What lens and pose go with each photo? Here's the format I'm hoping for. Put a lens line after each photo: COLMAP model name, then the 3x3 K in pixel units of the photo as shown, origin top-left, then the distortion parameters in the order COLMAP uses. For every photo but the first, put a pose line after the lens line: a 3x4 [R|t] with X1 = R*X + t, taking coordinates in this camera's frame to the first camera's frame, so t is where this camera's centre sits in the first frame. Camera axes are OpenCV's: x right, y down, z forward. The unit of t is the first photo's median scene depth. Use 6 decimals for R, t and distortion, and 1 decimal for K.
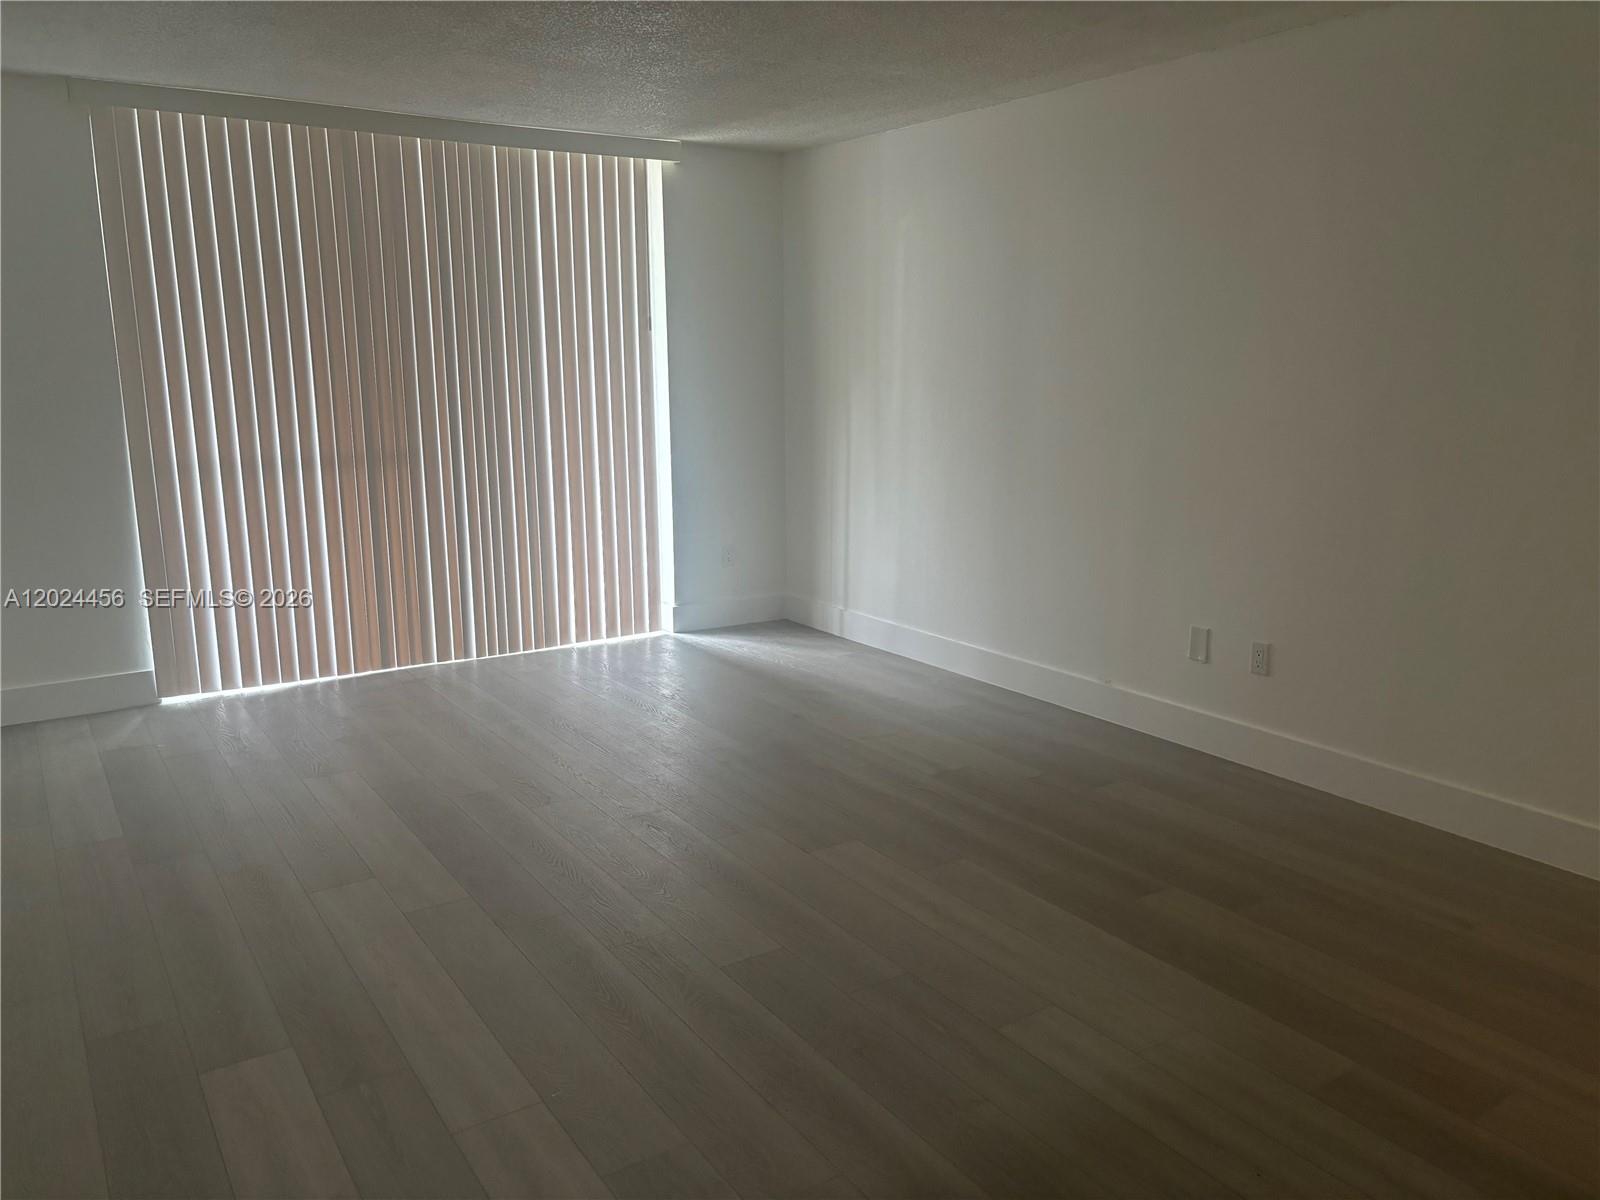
lens RADIAL K [[1205.5, 0, 809.2], [0, 1205.5, 603.7], [0, 0, 1]] dist [0.037092, -0.047348]
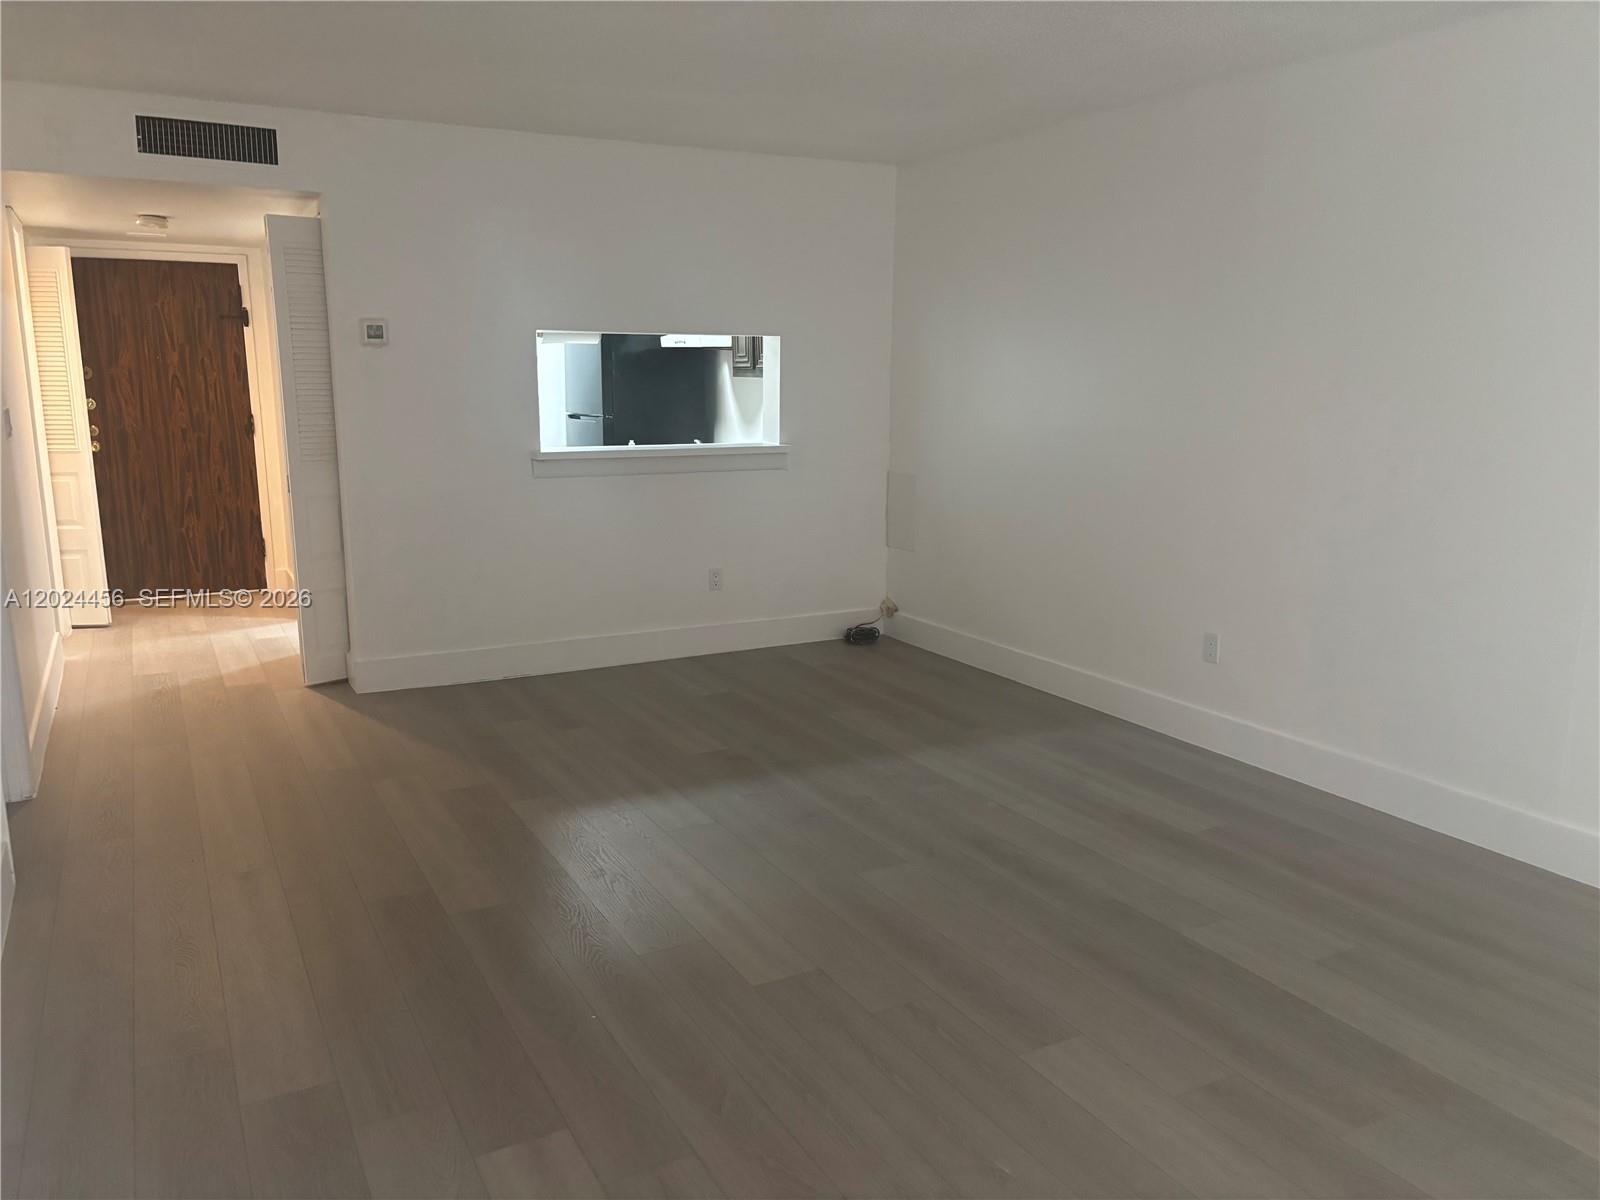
lens RADIAL K [[1205.5, 0, 809.2], [0, 1205.5, 603.7], [0, 0, 1]] dist [0.037092, -0.047348]
pose [[-0.995670, -0.020427, 0.090687, -0.042553], [0.015295, 0.926263, 0.376567, -0.225545], [-0.091692, 0.376324, -0.921940, 1.121176]]
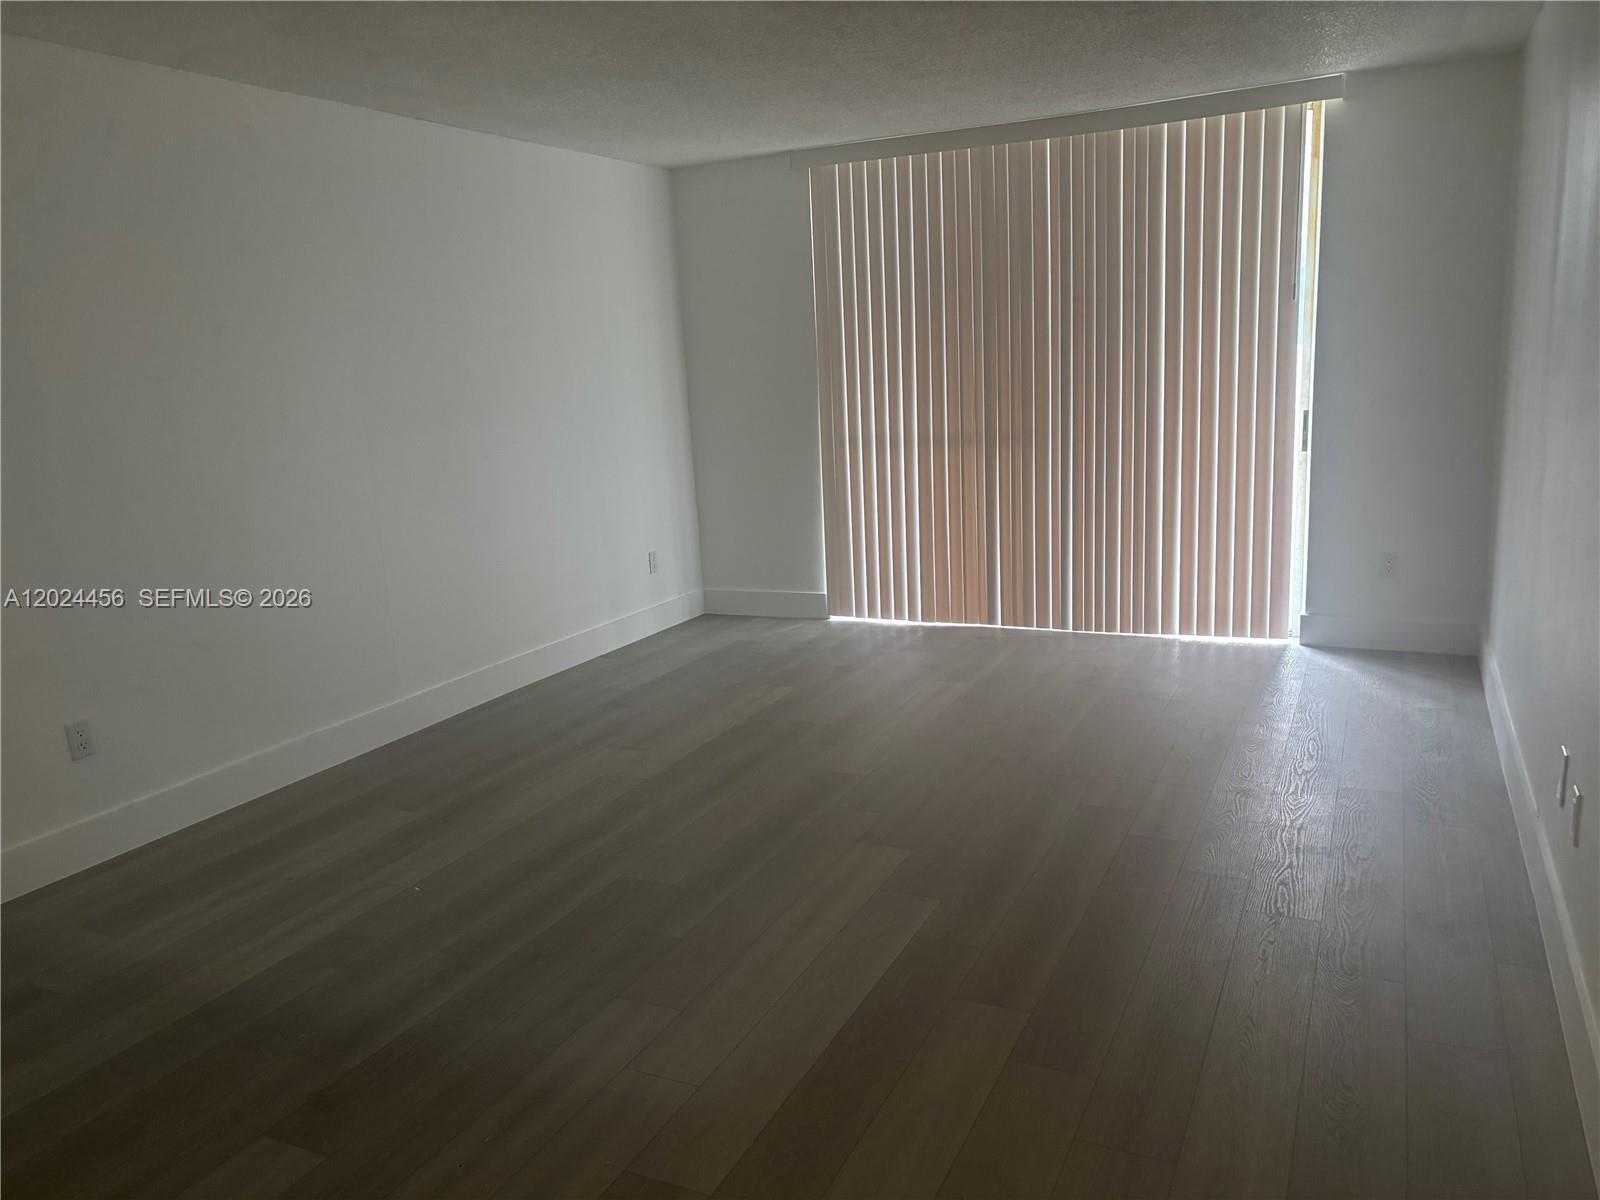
lens RADIAL K [[1205.5, 0, 809.2], [0, 1205.5, 603.7], [0, 0, 1]] dist [0.037092, -0.047348]
pose [[0.508765, 0.145442, -0.848531, 0.543022], [-0.123572, 0.987757, 0.095215, -0.054691], [0.851991, 0.056412, 0.520509, 0.289227]]
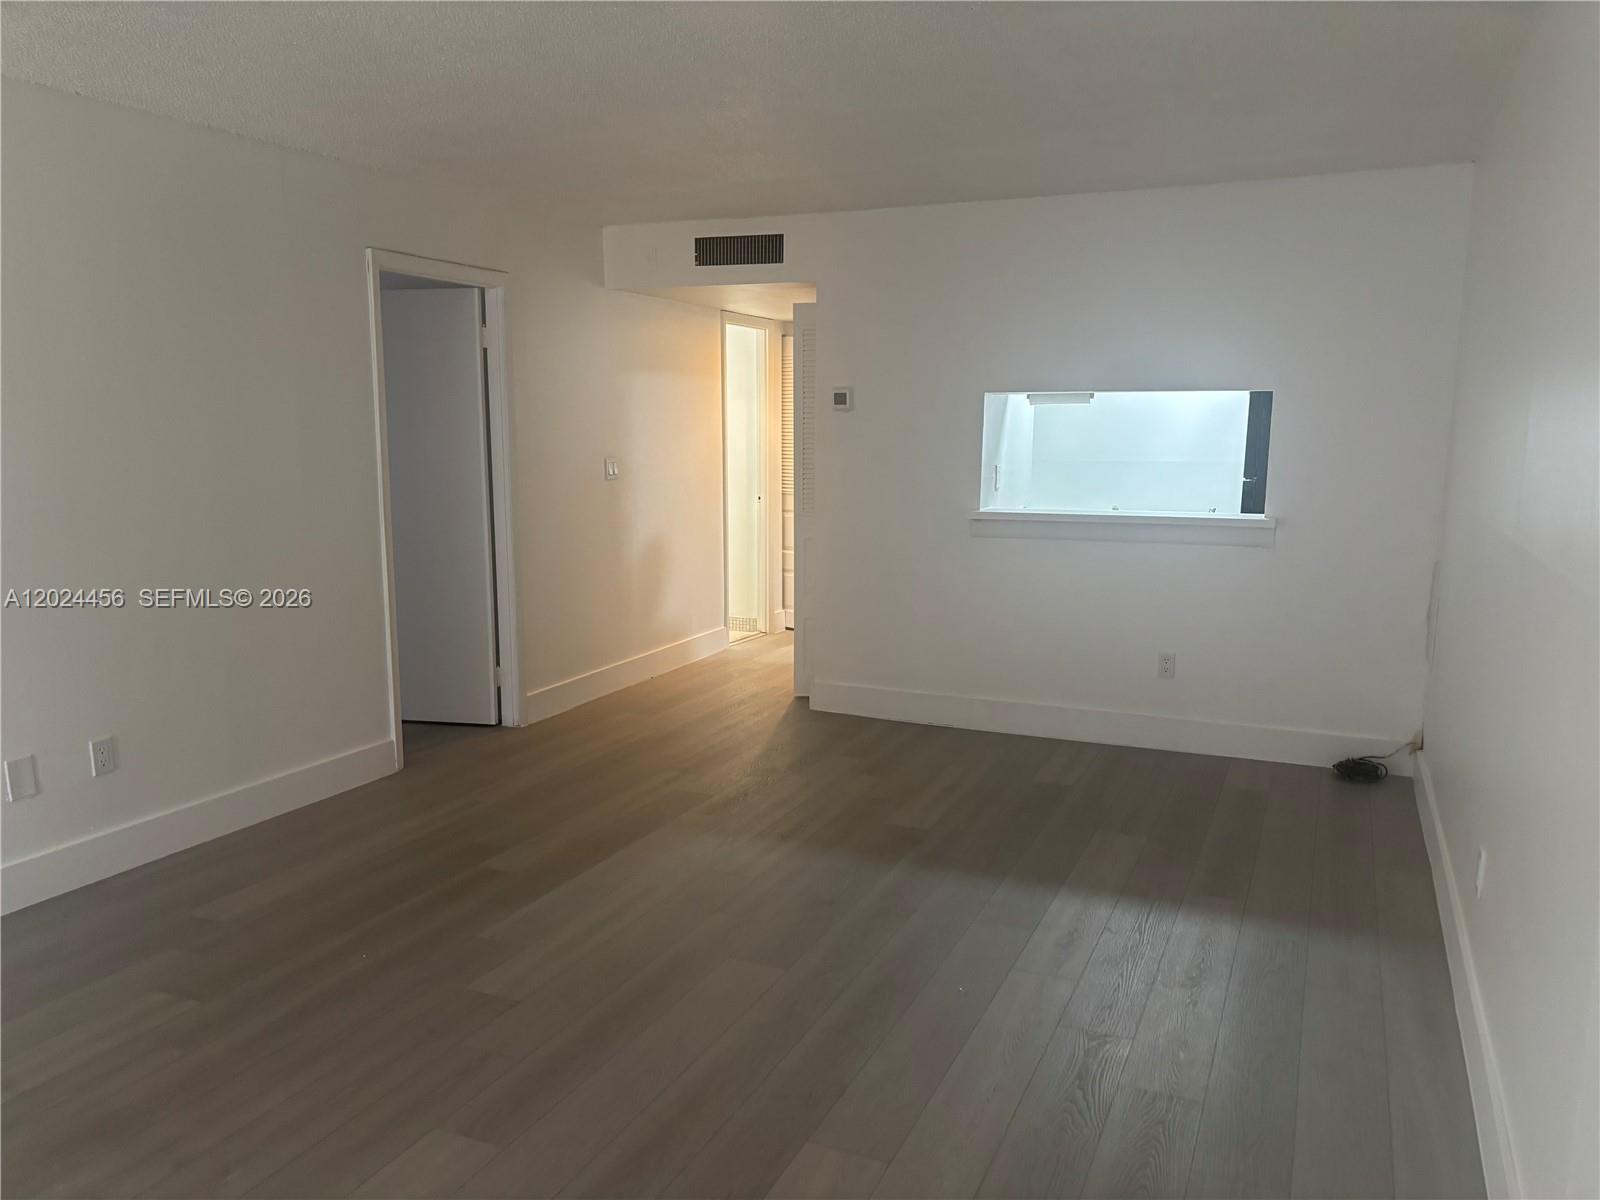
lens RADIAL K [[1204.6, 0, 814.0], [0, 1204.6, 622.6], [0, 0, 1]] dist [0.038406, -0.008856]
pose [[-0.536323, -0.139770, 0.832359, -0.539131], [0.162193, 0.950744, 0.264157, -0.167278], [-0.828282, 0.276676, -0.487236, 0.789499]]
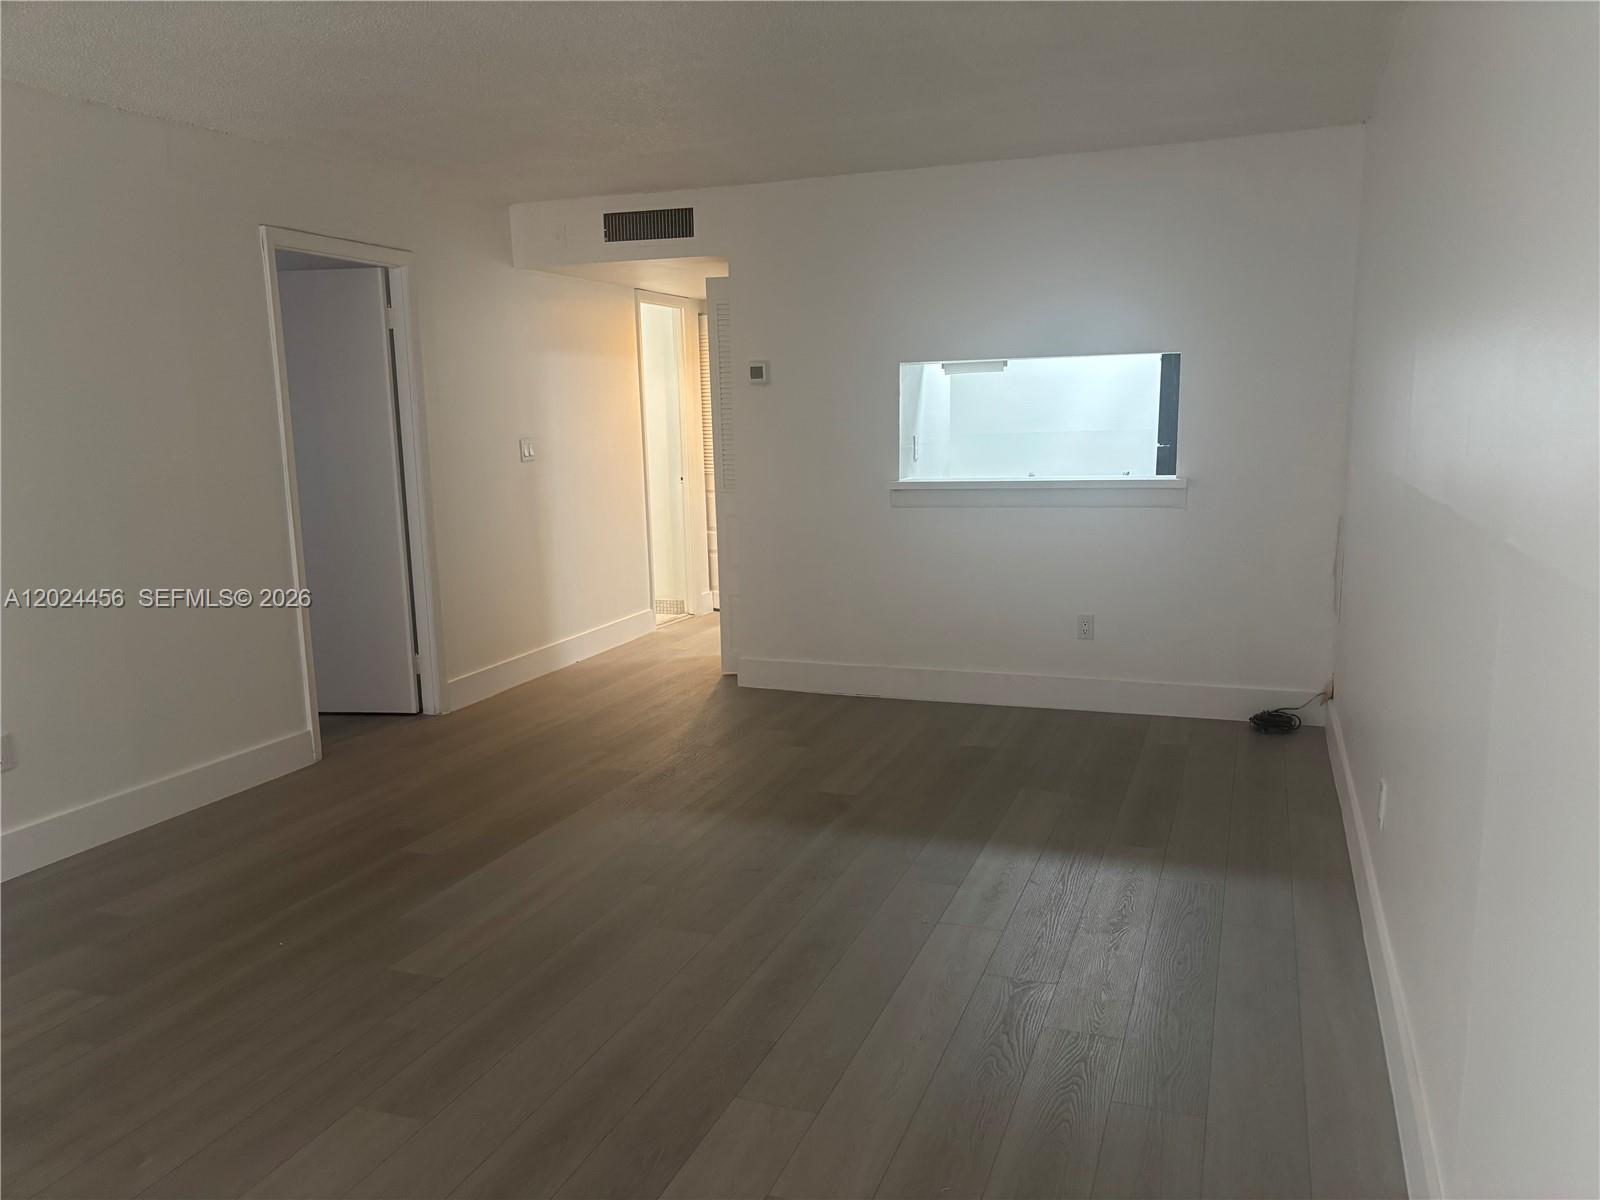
lens RADIAL K [[1204.6, 0, 814.0], [0, 1204.6, 622.6], [0, 0, 1]] dist [0.038406, -0.008856]
pose [[-0.584922, -0.127869, 0.800947, -0.545903], [0.180877, 0.942063, 0.282490, -0.153402], [-0.790664, 0.310108, -0.527905, 0.785302]]
